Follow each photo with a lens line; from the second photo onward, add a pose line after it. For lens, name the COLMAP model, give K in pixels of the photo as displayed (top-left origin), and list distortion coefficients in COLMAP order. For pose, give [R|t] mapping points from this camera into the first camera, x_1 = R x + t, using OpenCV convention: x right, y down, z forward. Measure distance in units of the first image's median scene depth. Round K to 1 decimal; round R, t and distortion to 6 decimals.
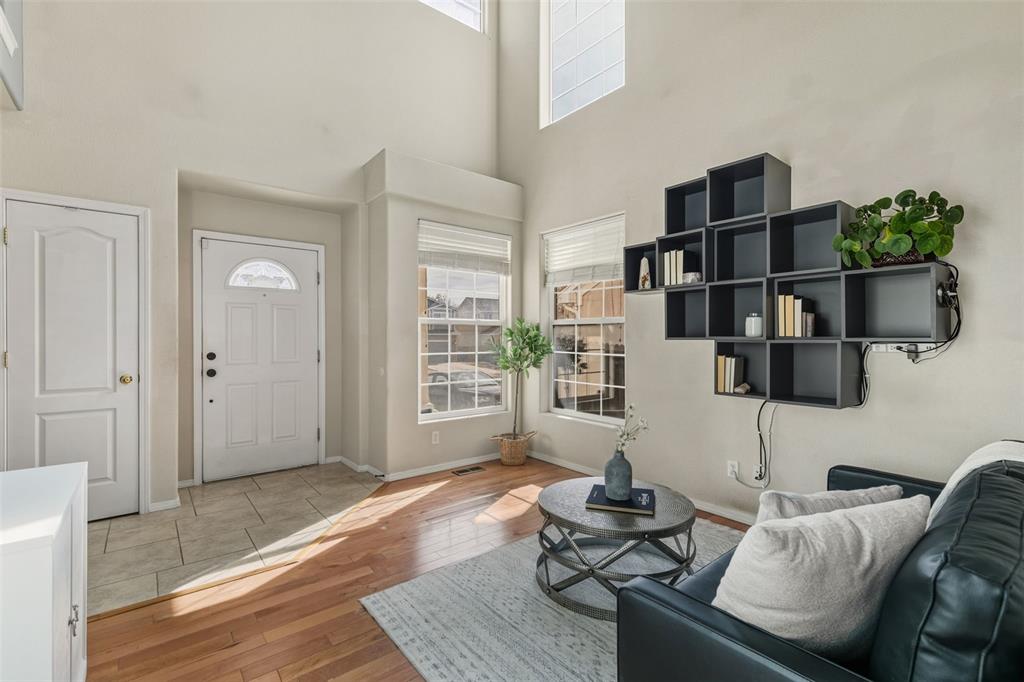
lens RADIAL K [[459.2, 0, 512.8], [0, 459.2, 334.7], [0, 0, 1]] dist [0.005221, 0.000962]
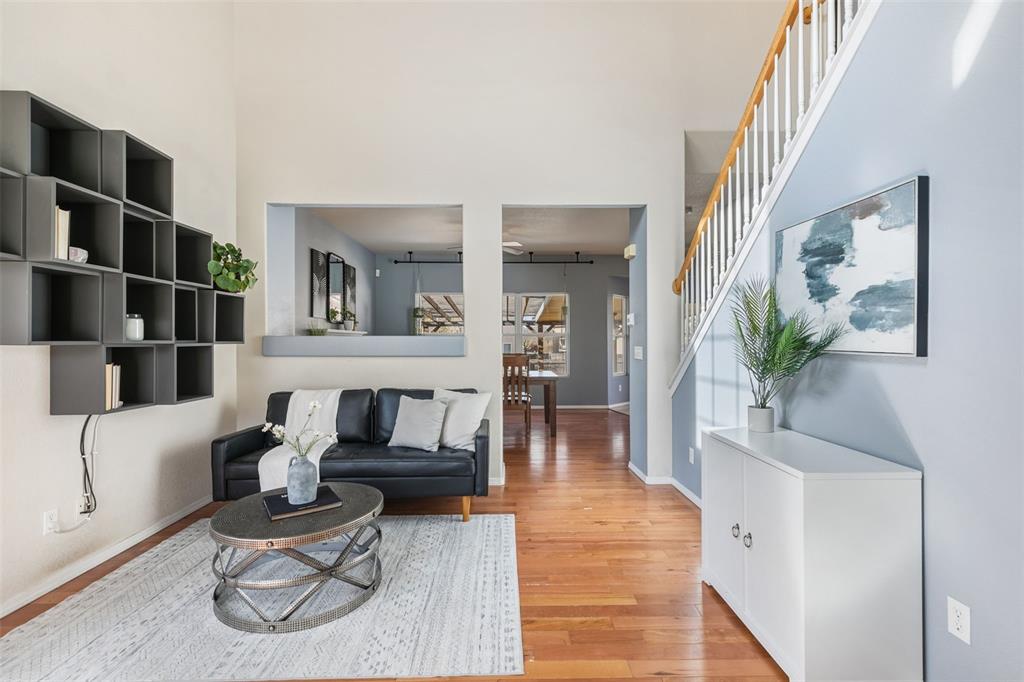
lens RADIAL K [[459.2, 0, 515.5], [0, 459.2, 341.7], [0, 0, 1]] dist [0.005221, 0.000962]
pose [[-0.795424, 0.002168, 0.606049, -0.780509], [0.000274, 0.999995, -0.003216, 0.012171], [-0.606053, -0.002392, -0.795421, 1.594939]]
